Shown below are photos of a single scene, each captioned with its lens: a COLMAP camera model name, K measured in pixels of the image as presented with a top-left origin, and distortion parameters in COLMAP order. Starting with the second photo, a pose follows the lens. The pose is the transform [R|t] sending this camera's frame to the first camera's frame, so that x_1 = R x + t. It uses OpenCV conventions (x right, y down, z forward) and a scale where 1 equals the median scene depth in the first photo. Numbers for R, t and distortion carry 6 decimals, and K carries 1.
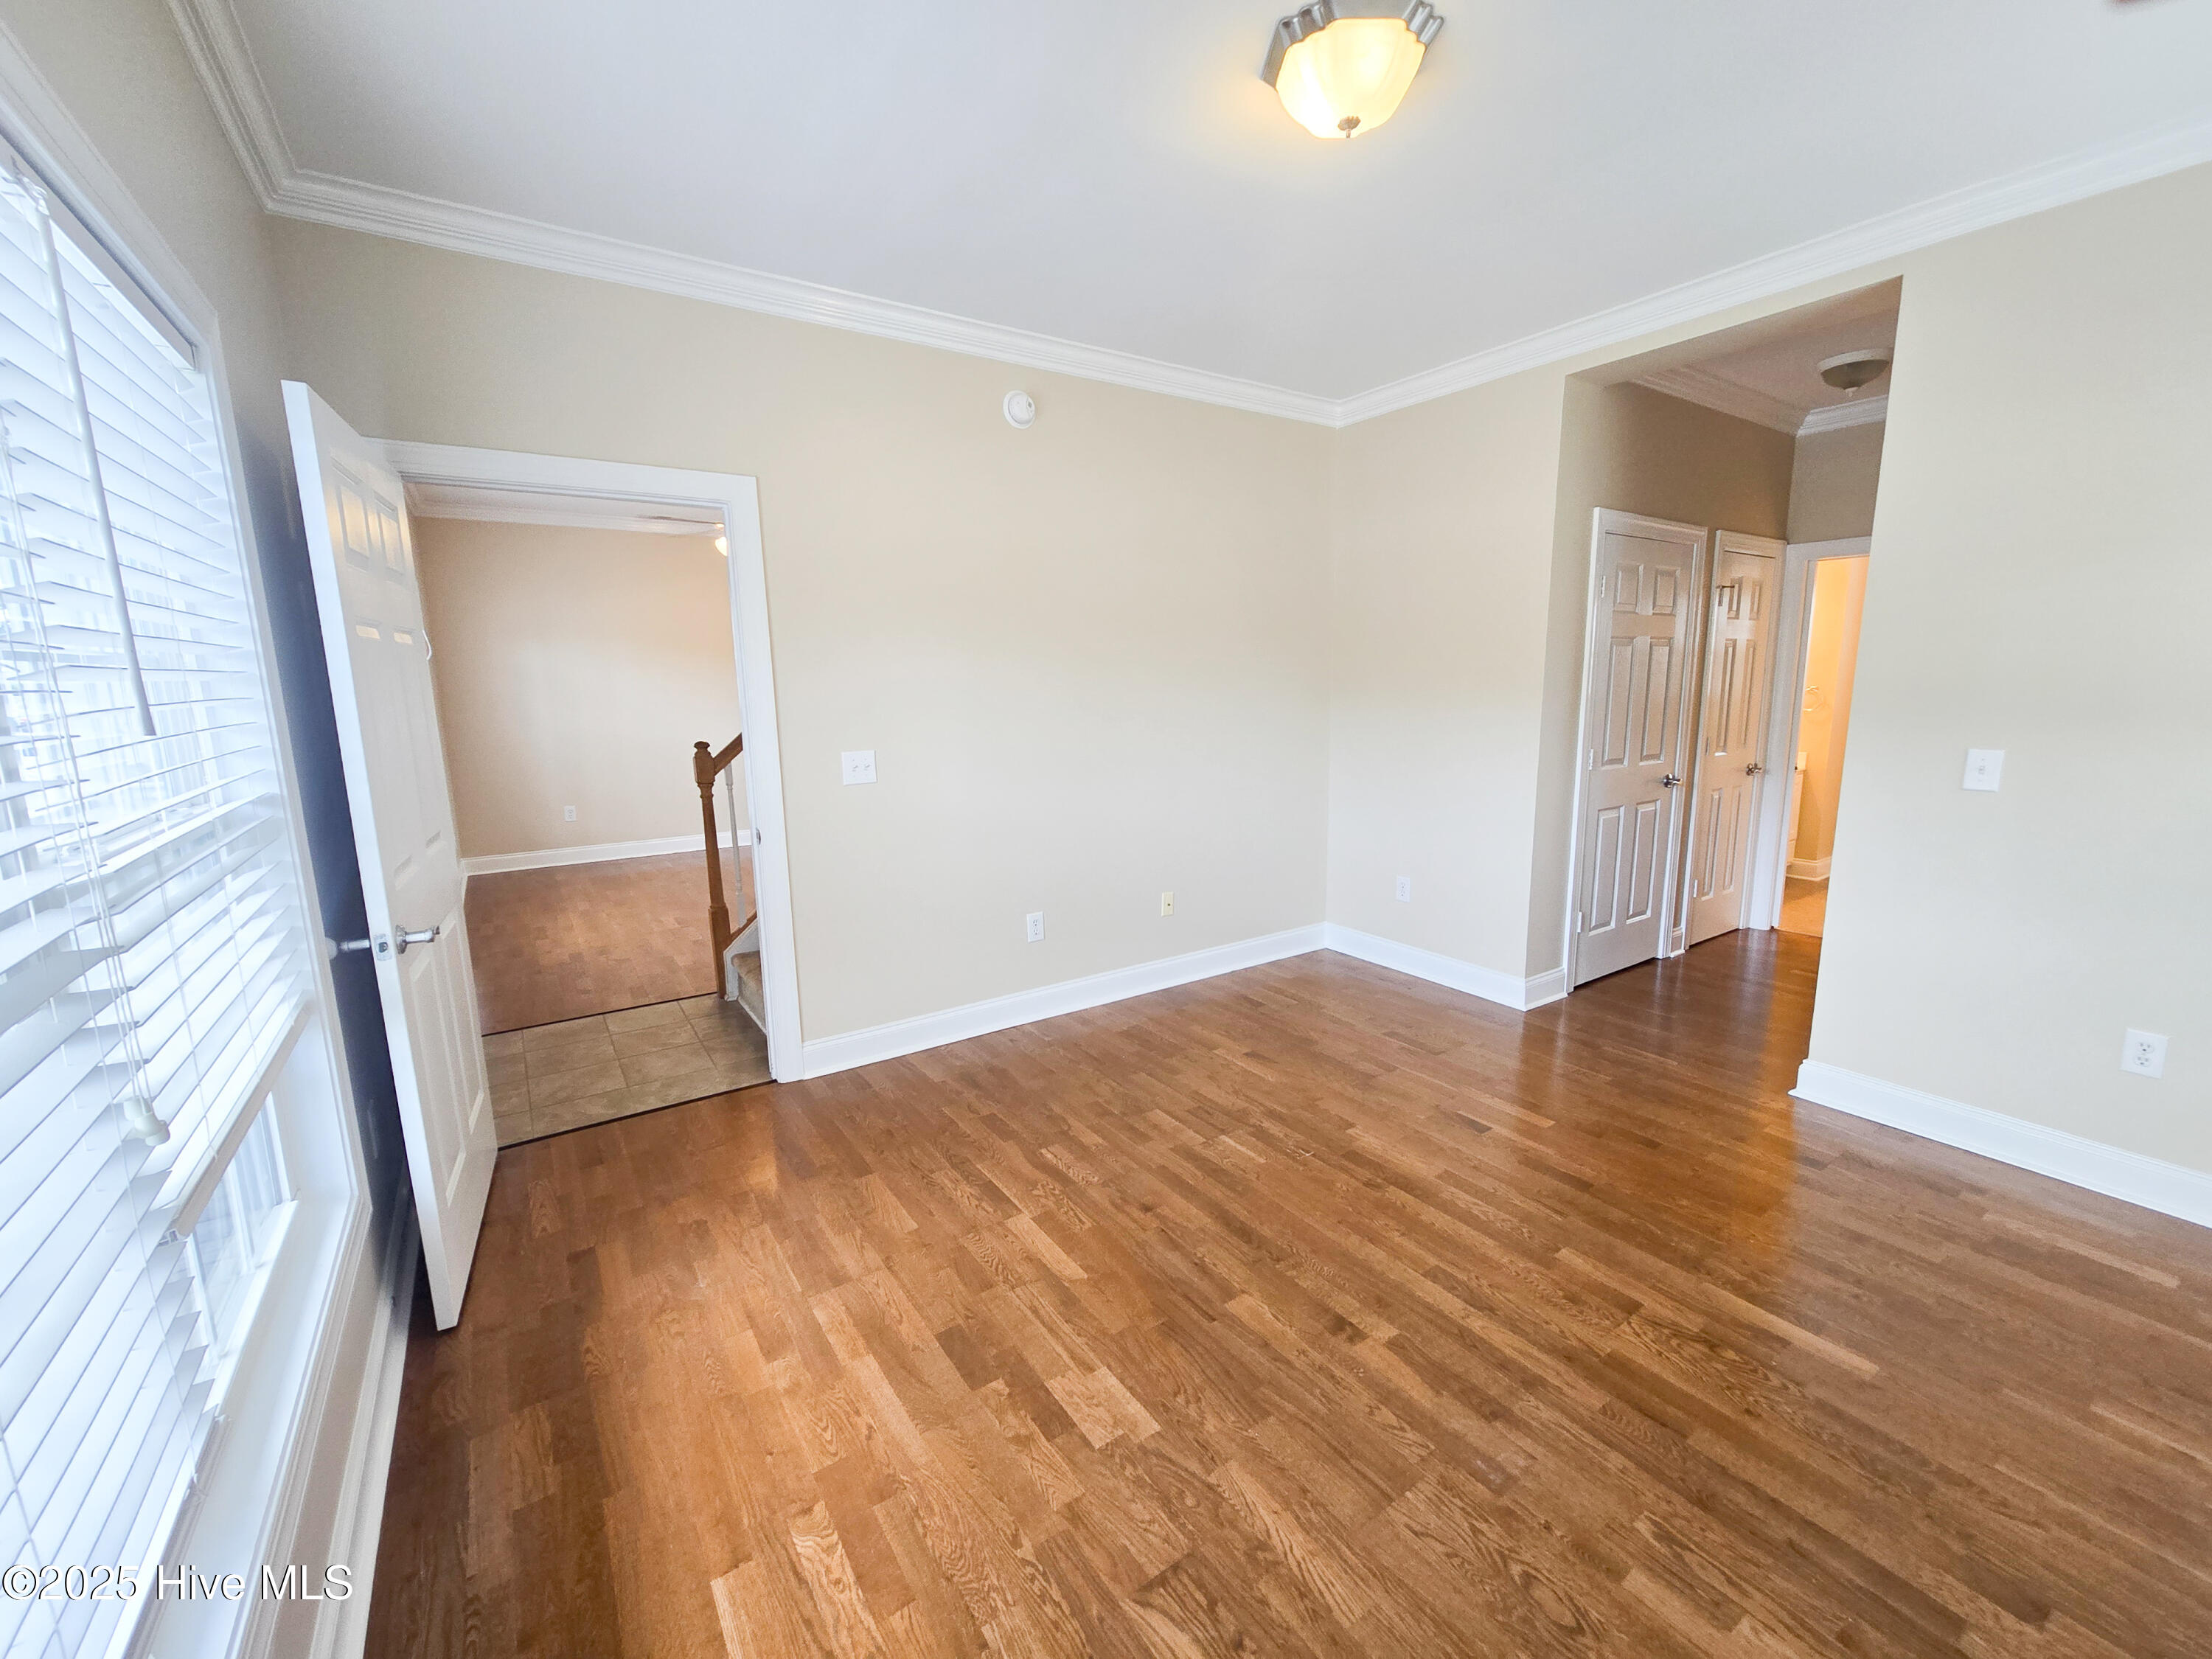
lens RADIAL K [[908.1, 0, 1114.7], [0, 908.1, 825.3], [0, 0, 1]] dist [0.002715, 0.000211]
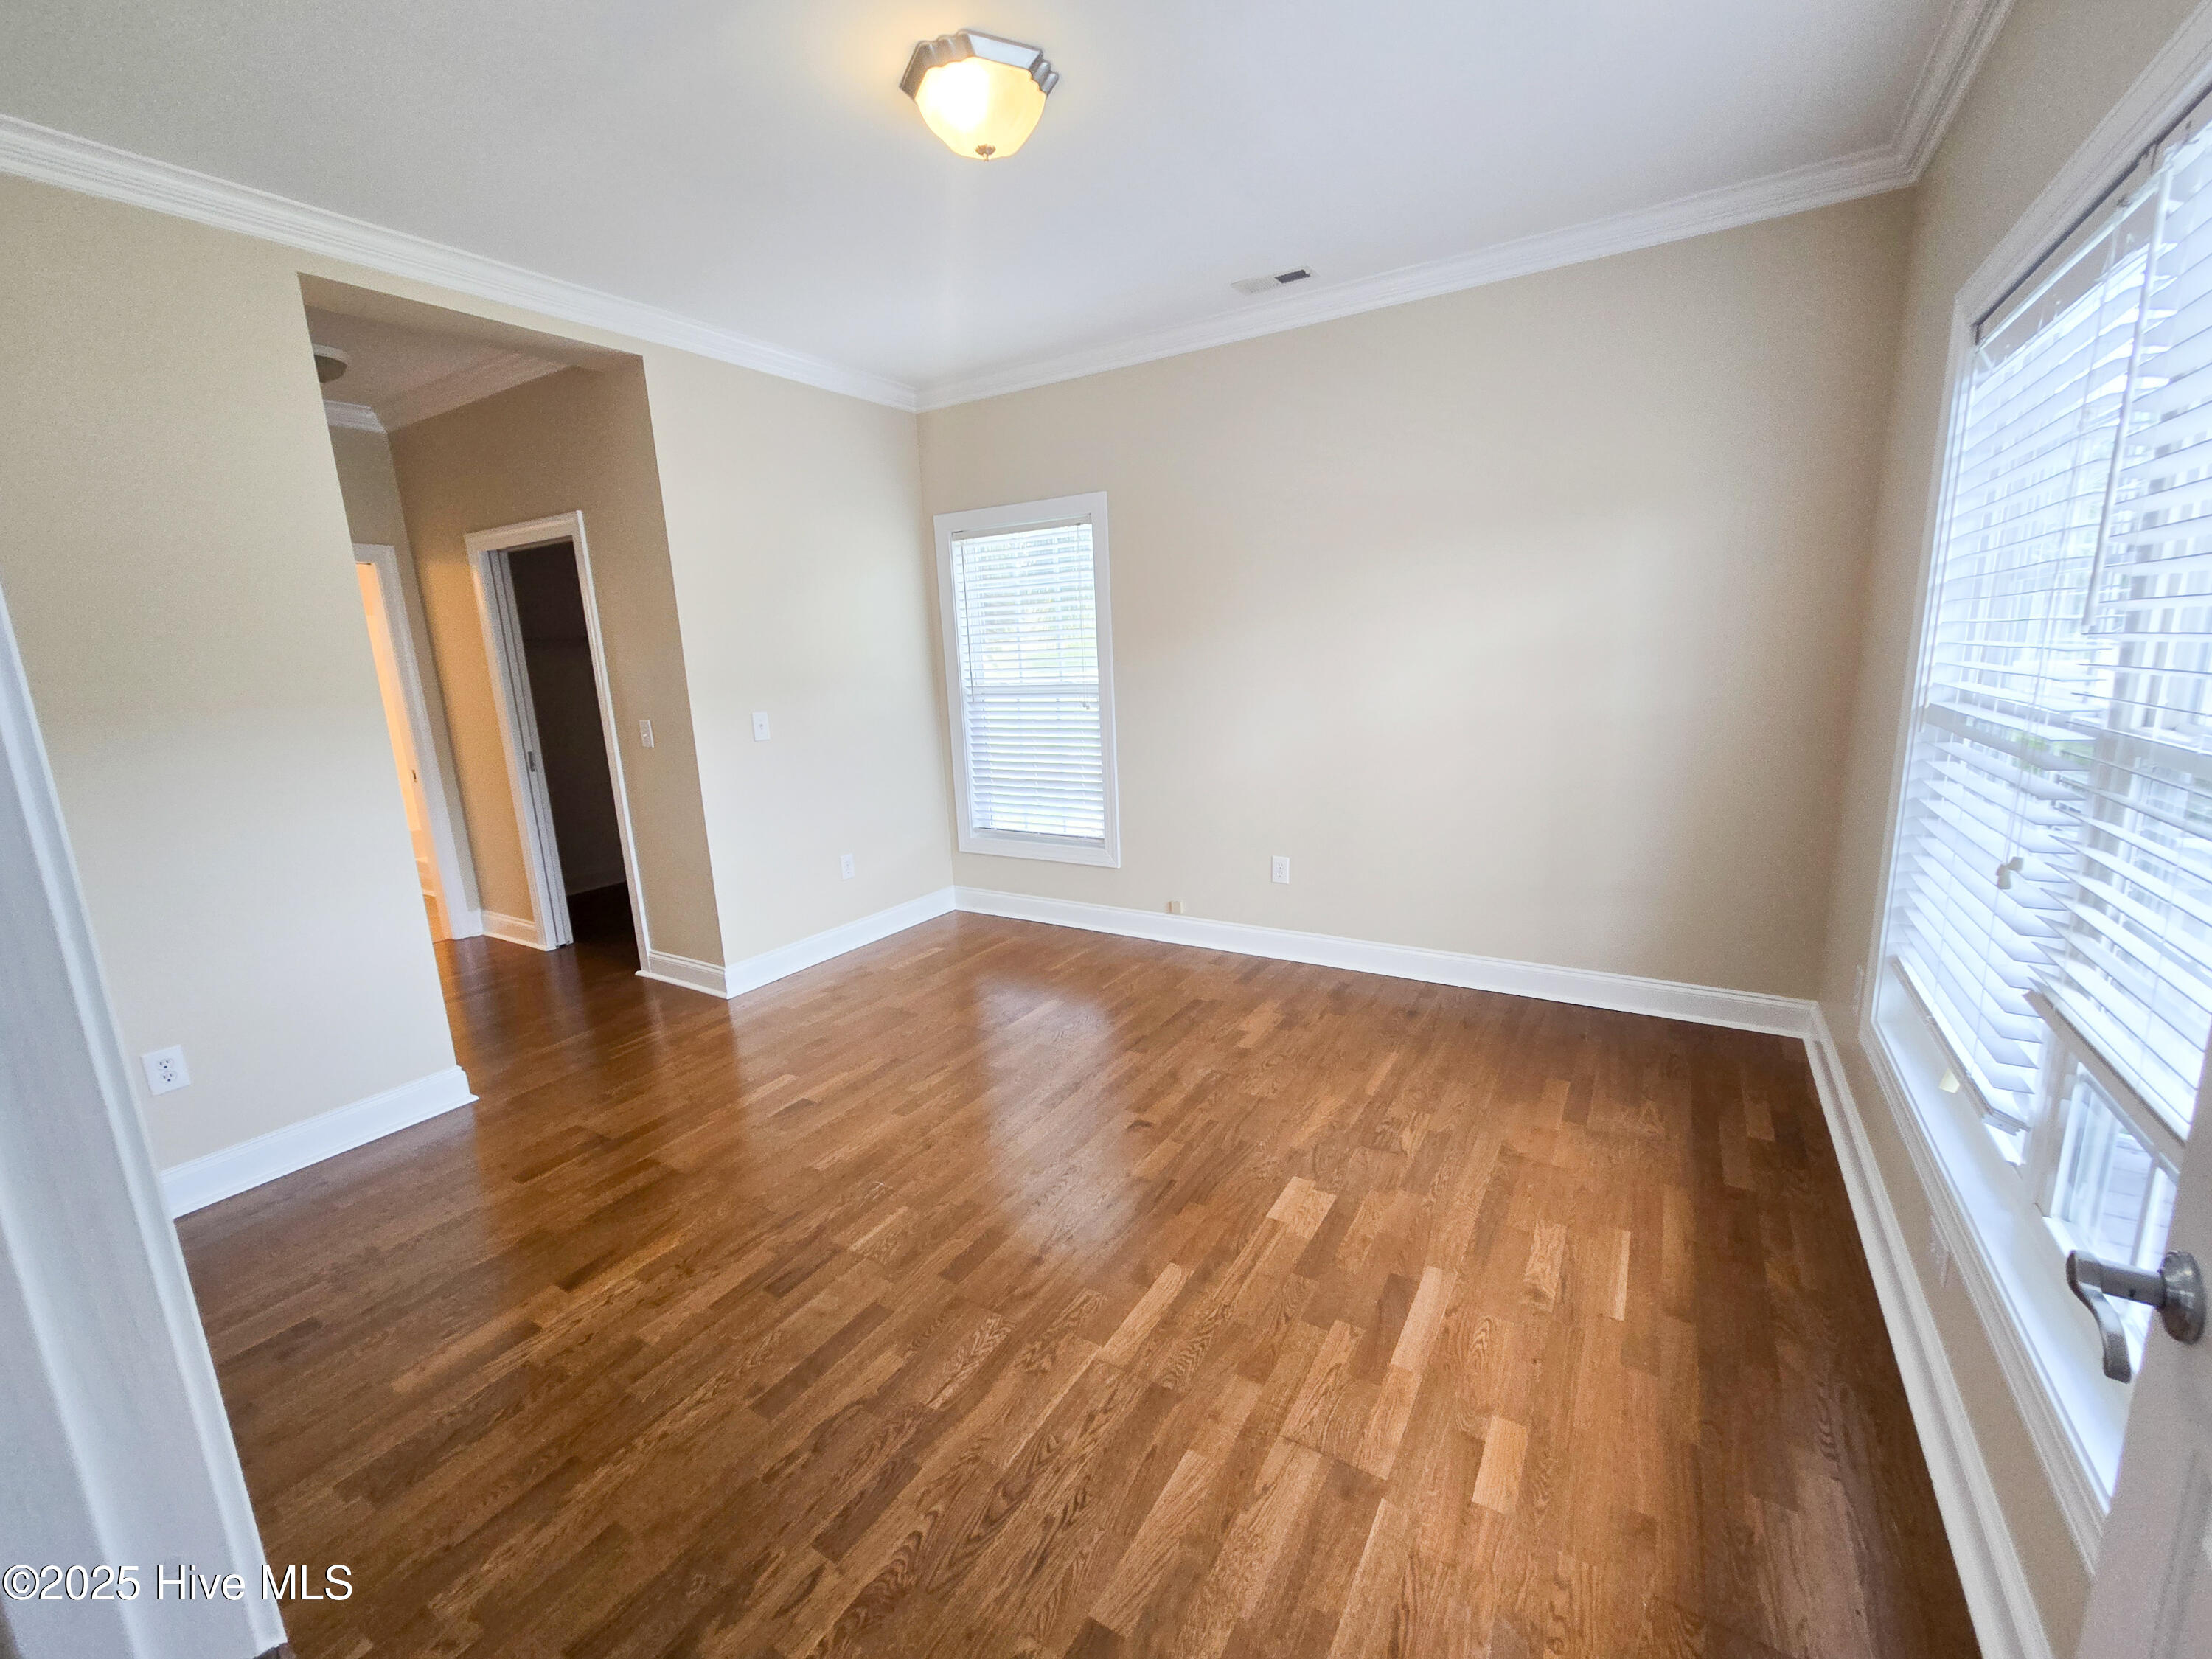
lens RADIAL K [[908.1, 0, 1105.8], [0, 908.1, 833.3], [0, 0, 1]] dist [0.002715, 0.000211]
pose [[-0.403037, -0.155823, 0.901821, -0.865814], [0.197828, 0.947267, 0.252088, -0.206577], [-0.893547, 0.280006, -0.350958, 1.379716]]
